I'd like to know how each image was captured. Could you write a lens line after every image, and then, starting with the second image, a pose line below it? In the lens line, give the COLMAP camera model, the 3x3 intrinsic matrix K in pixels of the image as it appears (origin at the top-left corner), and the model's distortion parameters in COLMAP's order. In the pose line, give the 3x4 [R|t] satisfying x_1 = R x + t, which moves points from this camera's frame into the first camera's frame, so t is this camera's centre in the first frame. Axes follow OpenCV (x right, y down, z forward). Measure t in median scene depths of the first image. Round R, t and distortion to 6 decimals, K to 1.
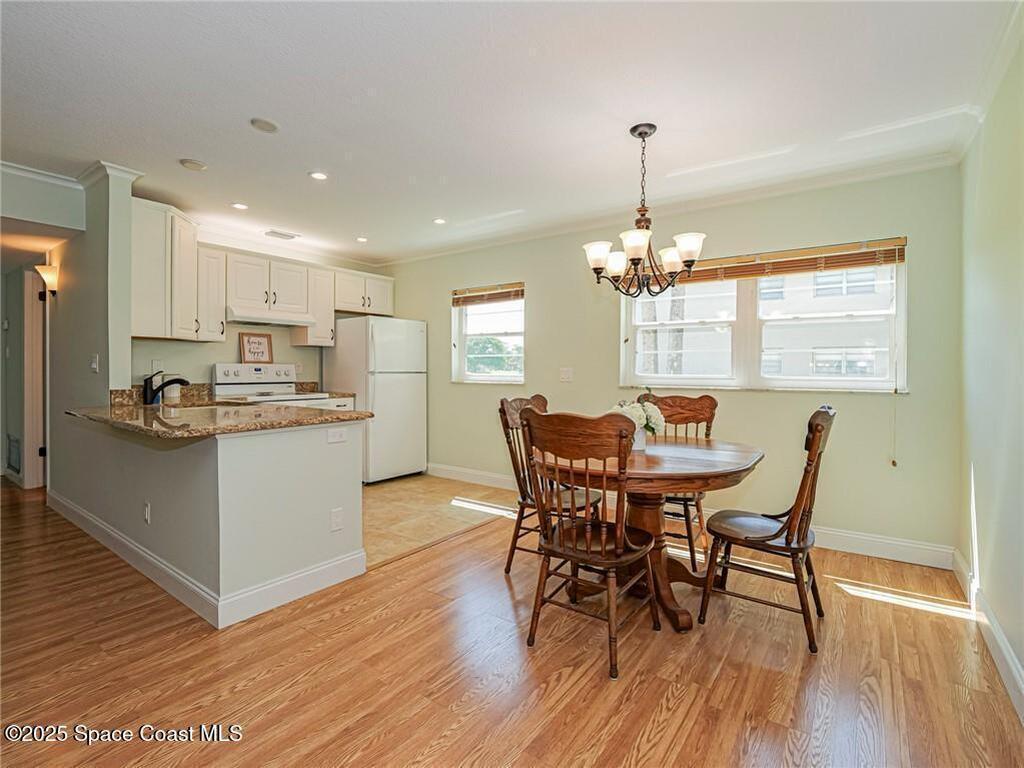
lens RADIAL K [[491.5, 0, 512.0], [0, 491.5, 384.0], [0, 0, 1]] dist [-0.001331, -0.000117]
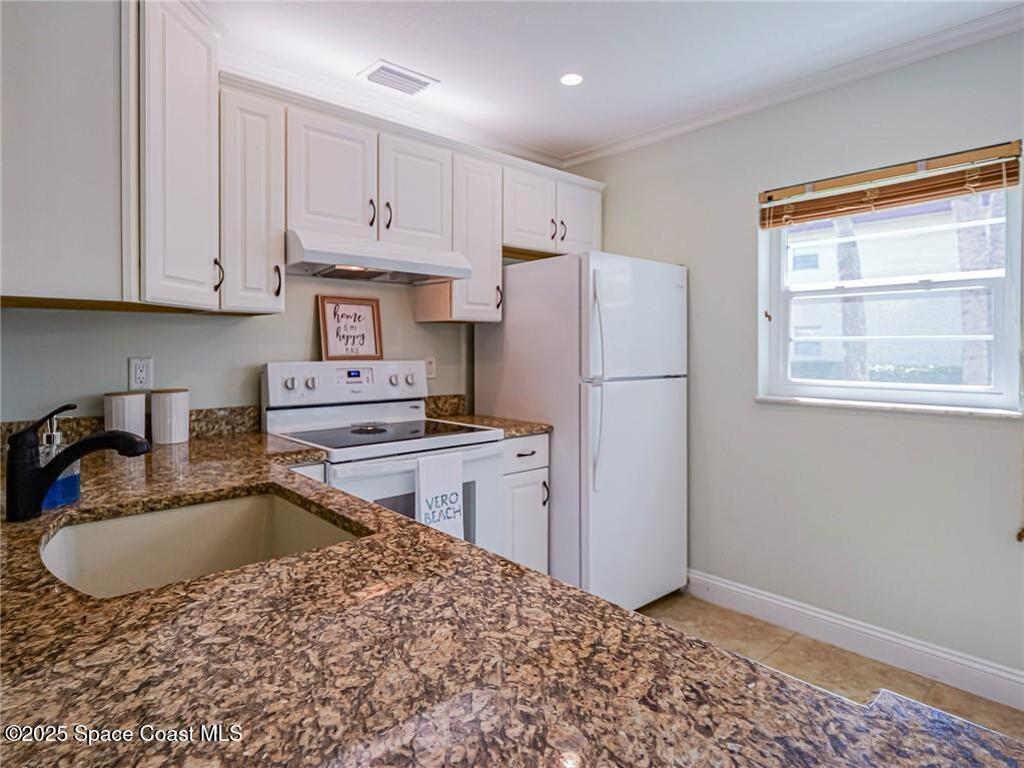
lens RADIAL K [[585.5, 0, 513.6], [0, 585.5, 366.5], [0, 0, 1]] dist [0.001591, -0.000053]
pose [[0.978814, 0.001477, -0.204745, -0.245570], [-0.001778, 0.999998, -0.001284, -0.034229], [0.204743, 0.001621, 0.978815, 0.469357]]
